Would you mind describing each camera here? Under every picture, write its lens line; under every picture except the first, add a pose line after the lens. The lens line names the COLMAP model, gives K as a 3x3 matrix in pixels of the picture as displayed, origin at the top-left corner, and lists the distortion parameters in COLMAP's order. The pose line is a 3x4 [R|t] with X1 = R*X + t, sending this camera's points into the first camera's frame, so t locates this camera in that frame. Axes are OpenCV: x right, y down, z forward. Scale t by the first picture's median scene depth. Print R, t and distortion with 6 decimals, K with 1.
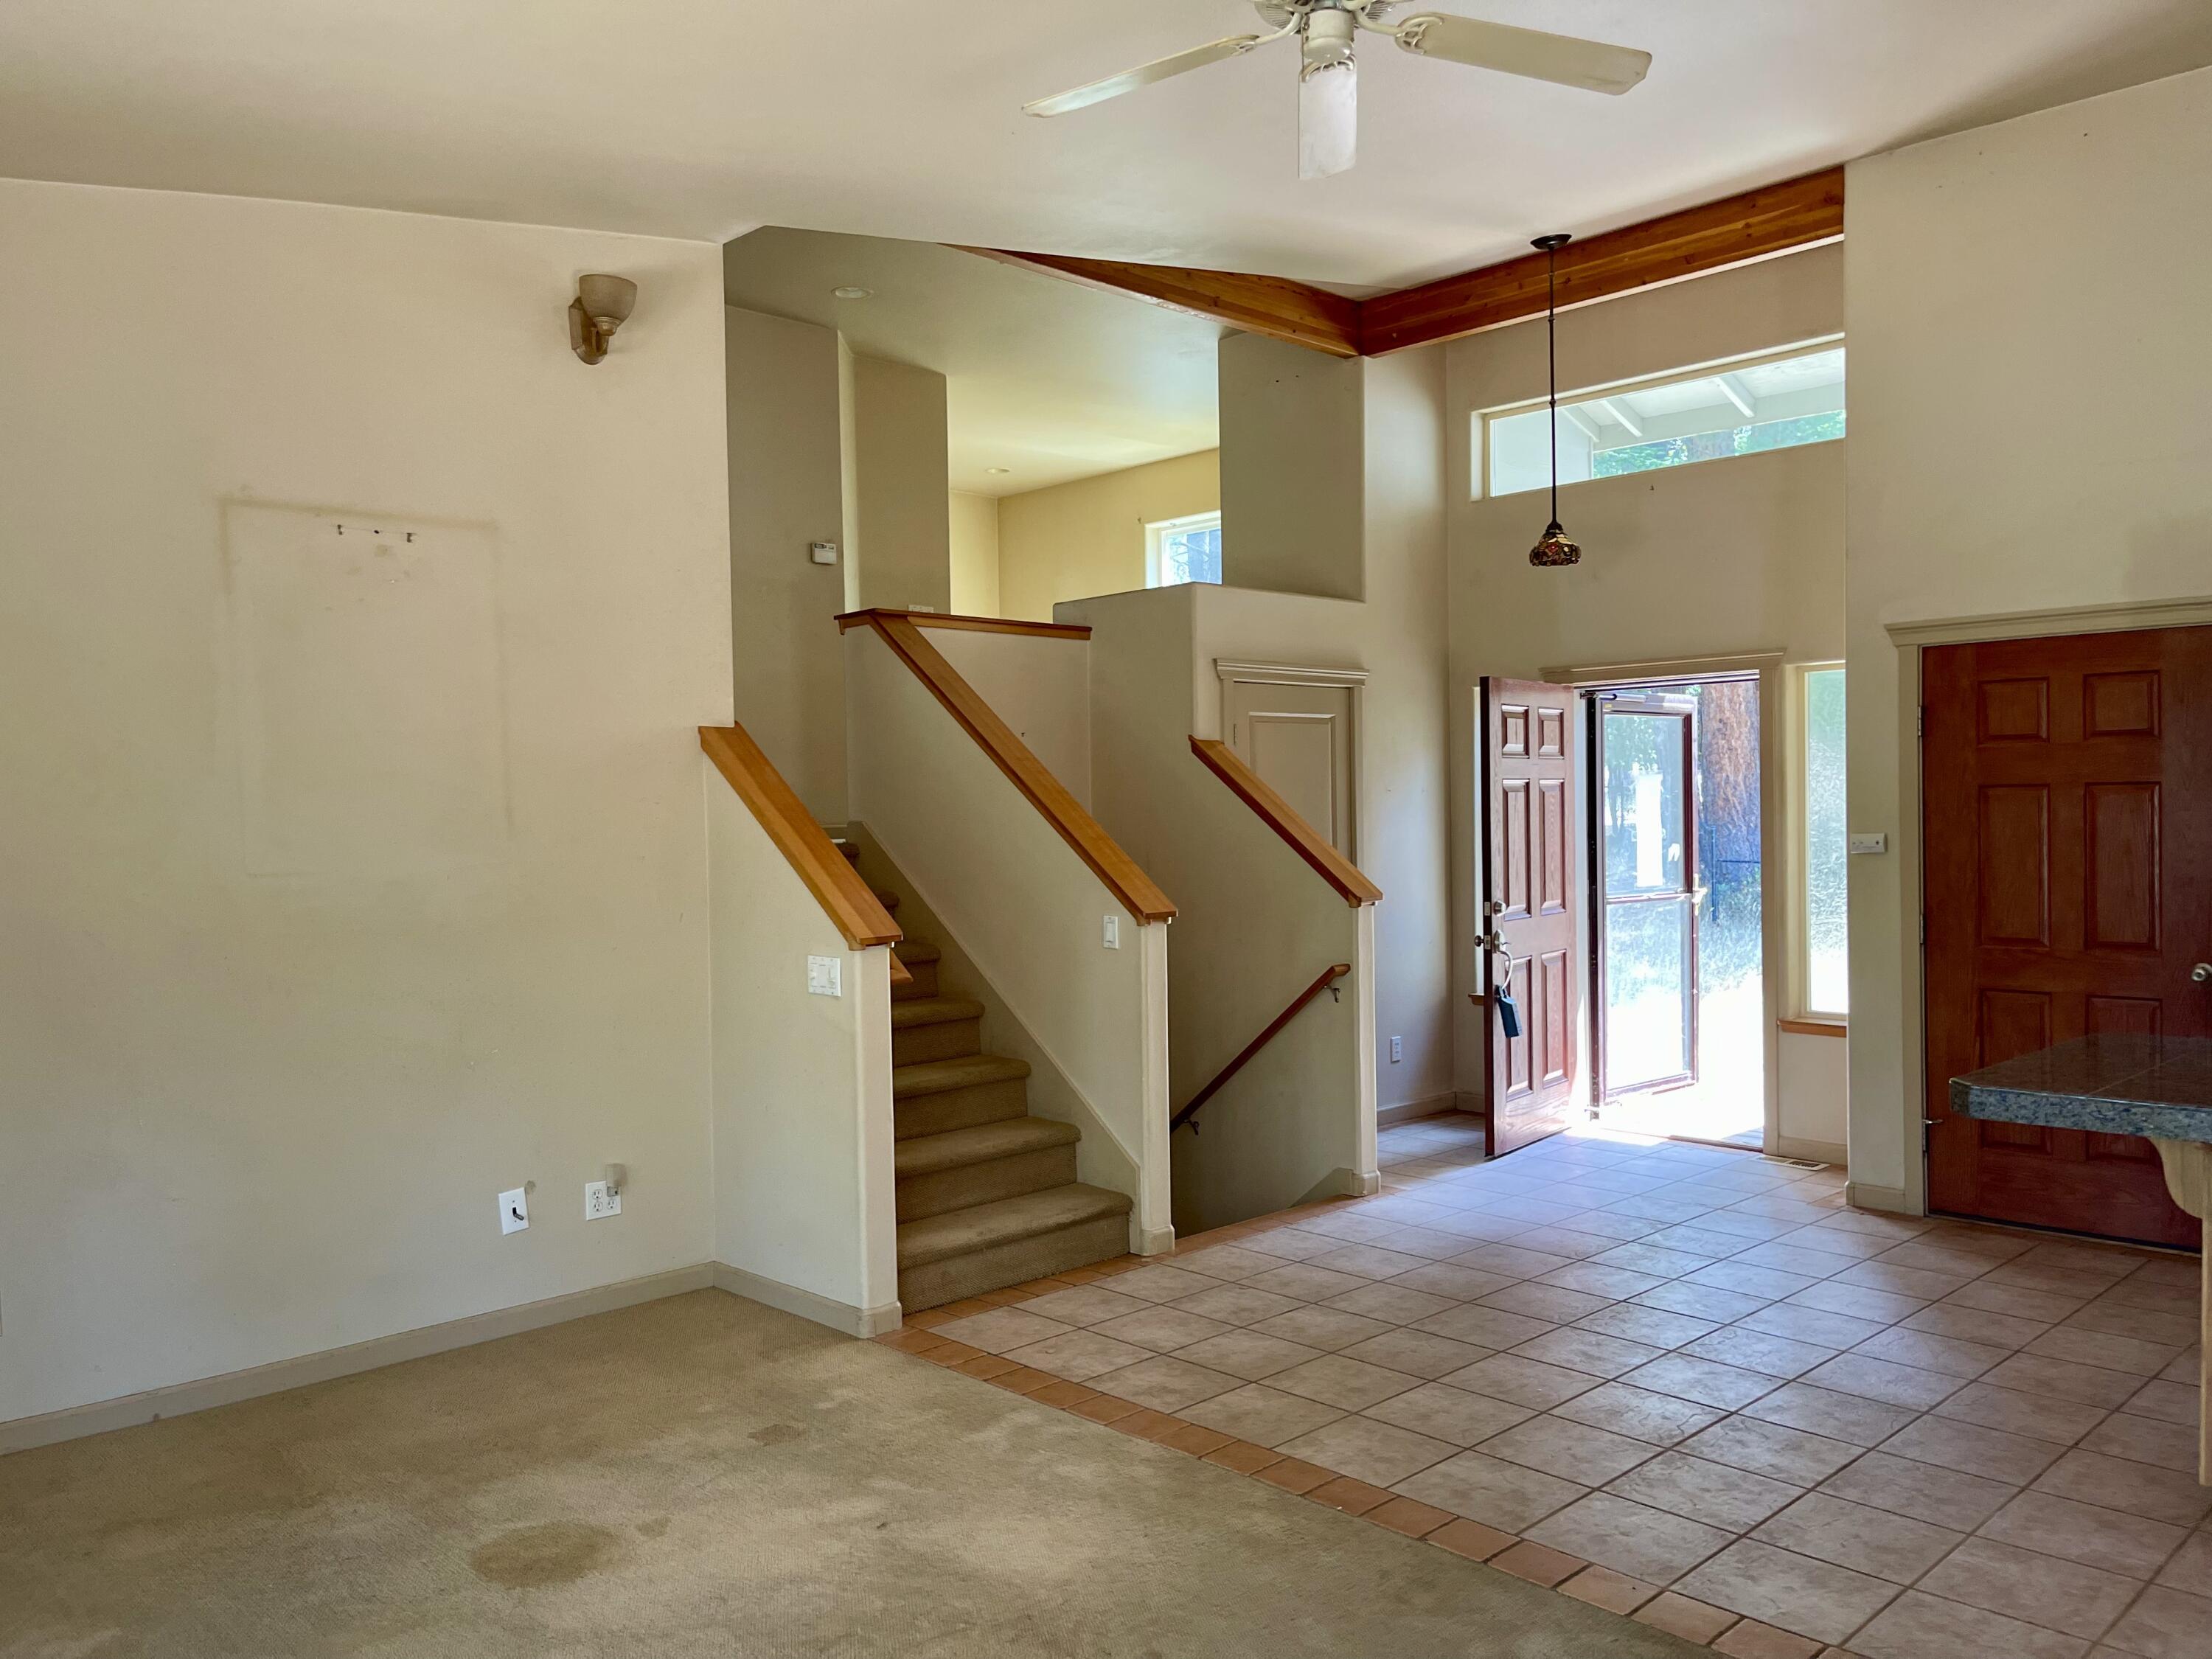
lens RADIAL K [[1686.6, 0, 1097.7], [0, 1686.6, 839.3], [0, 0, 1]] dist [0.092858, -0.120505]
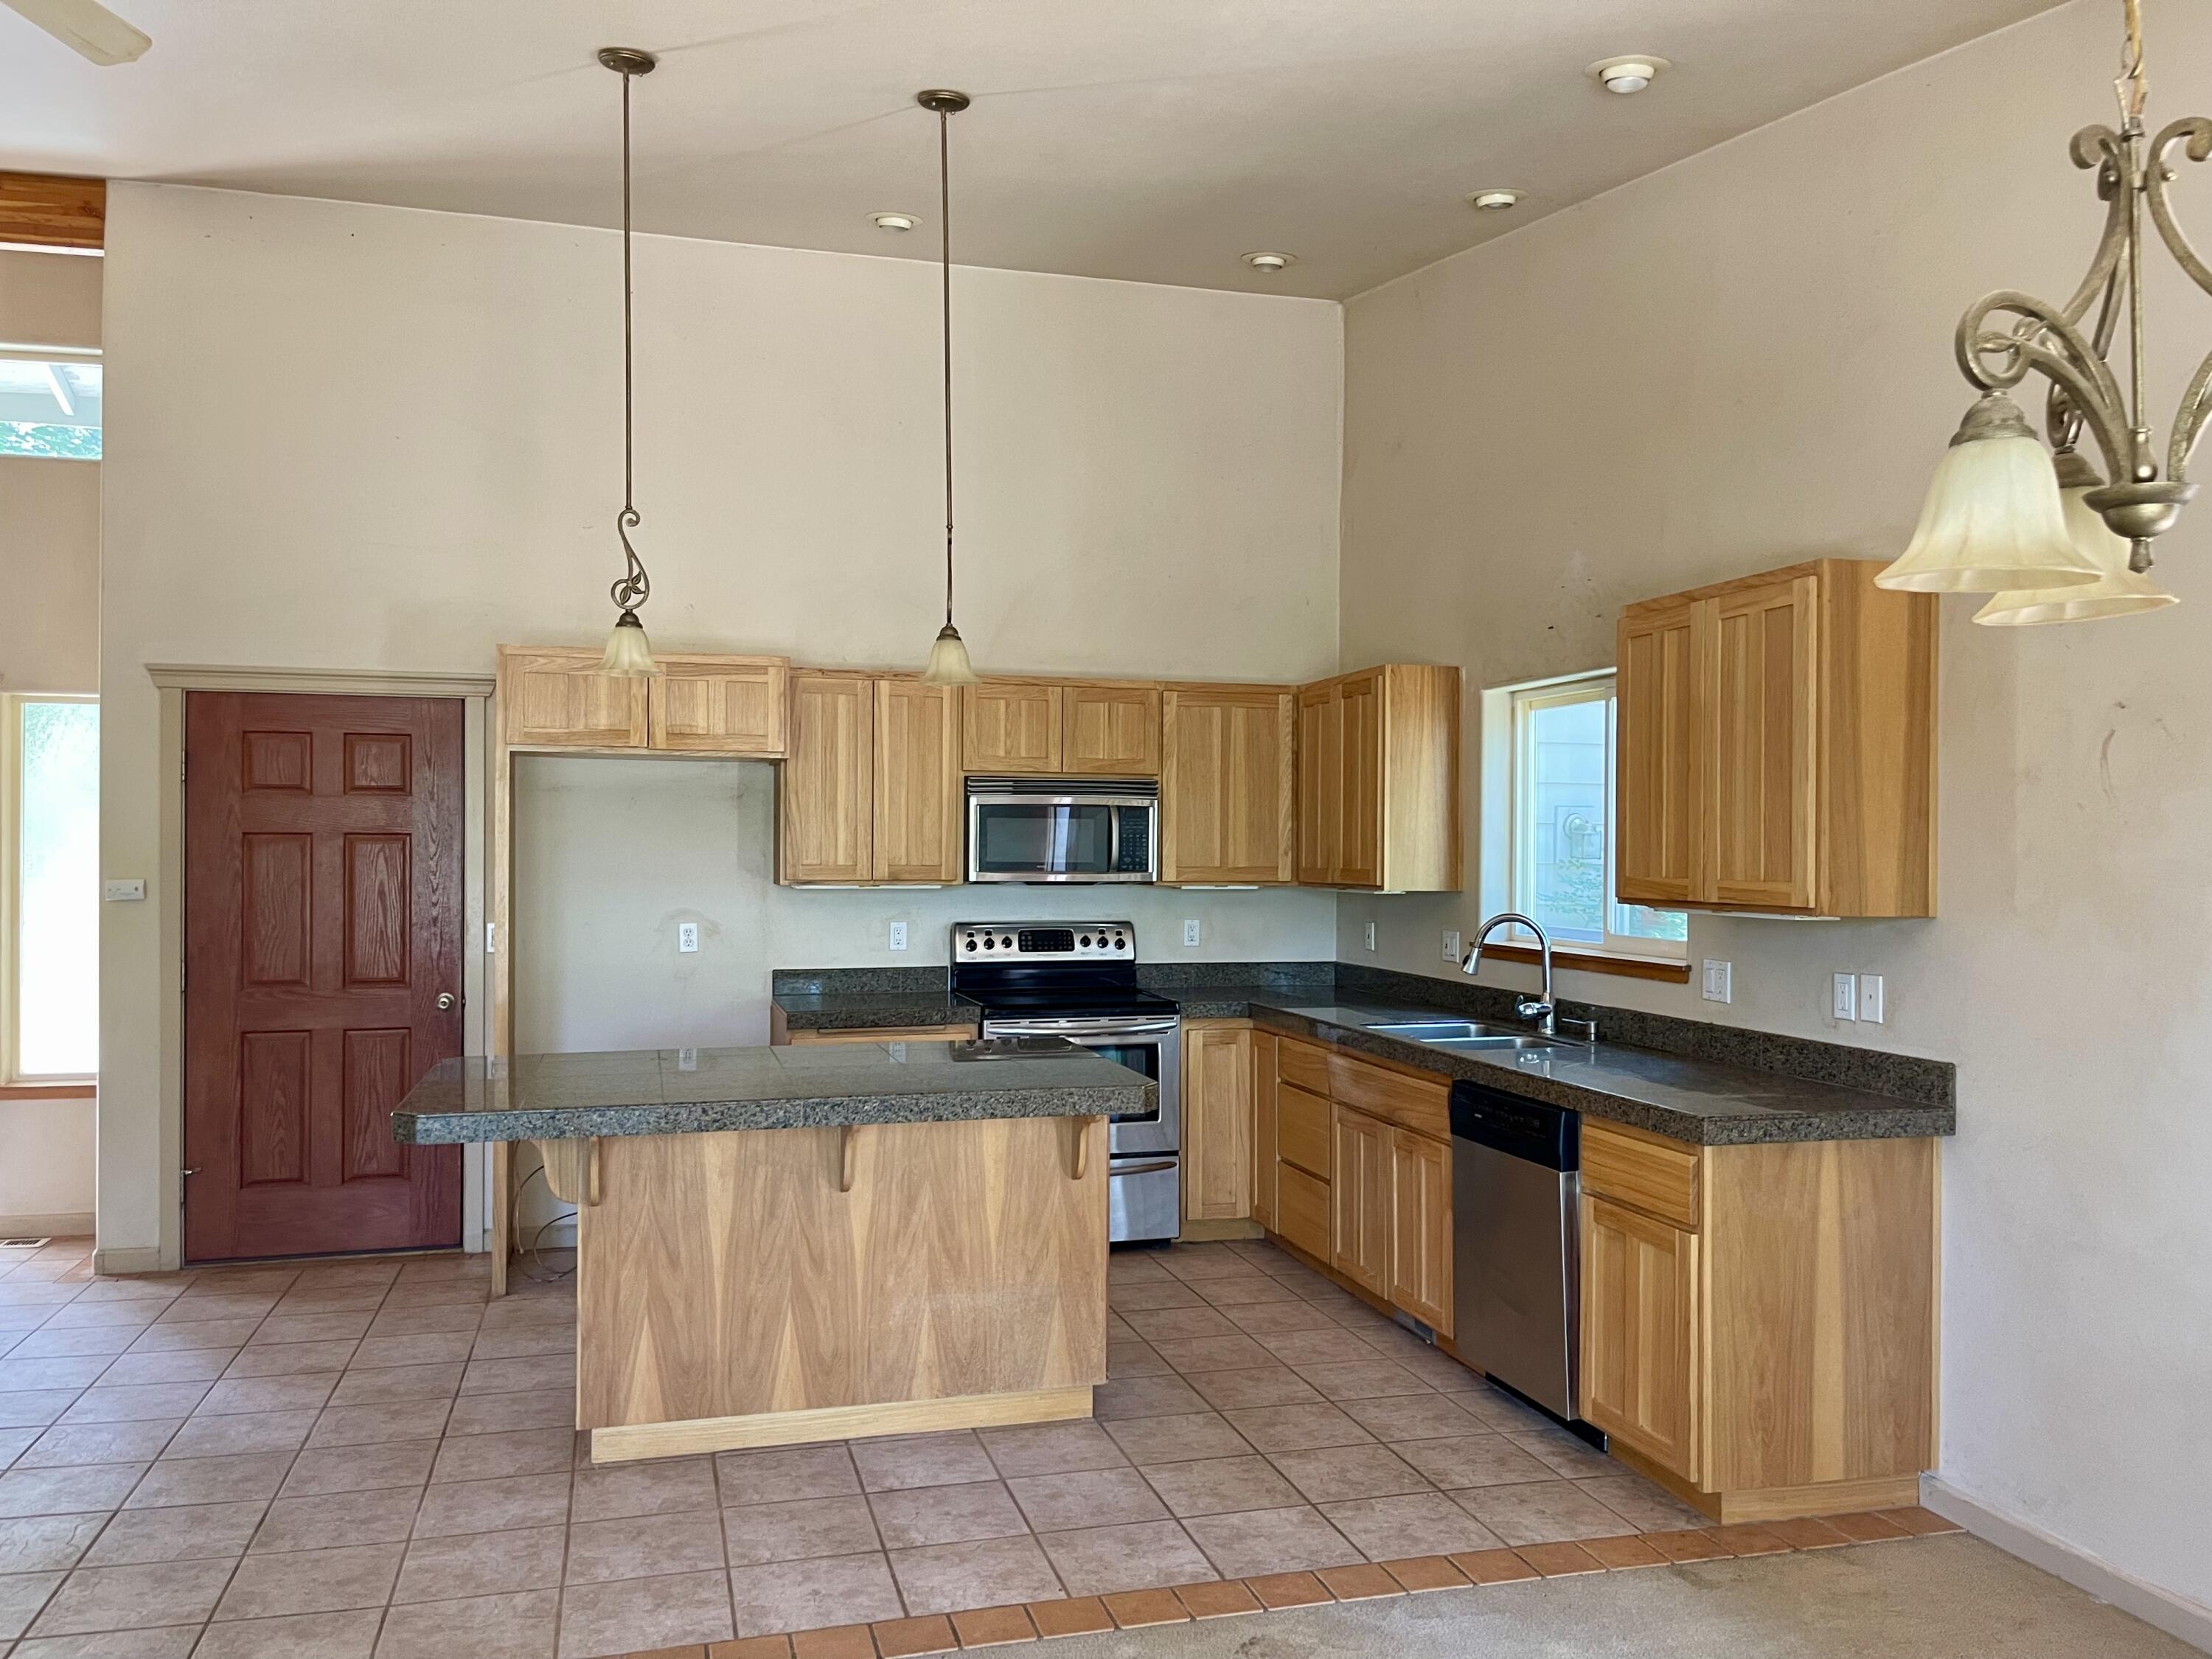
lens RADIAL K [[1686.6, 0, 1097.7], [0, 1686.6, 839.3], [0, 0, 1]] dist [0.092858, -0.120505]
pose [[0.484520, 0.019339, 0.874566, -0.141487], [0.003326, 0.999708, -0.023949, -0.001185], [-0.874774, 0.014513, 0.484314, 0.067809]]
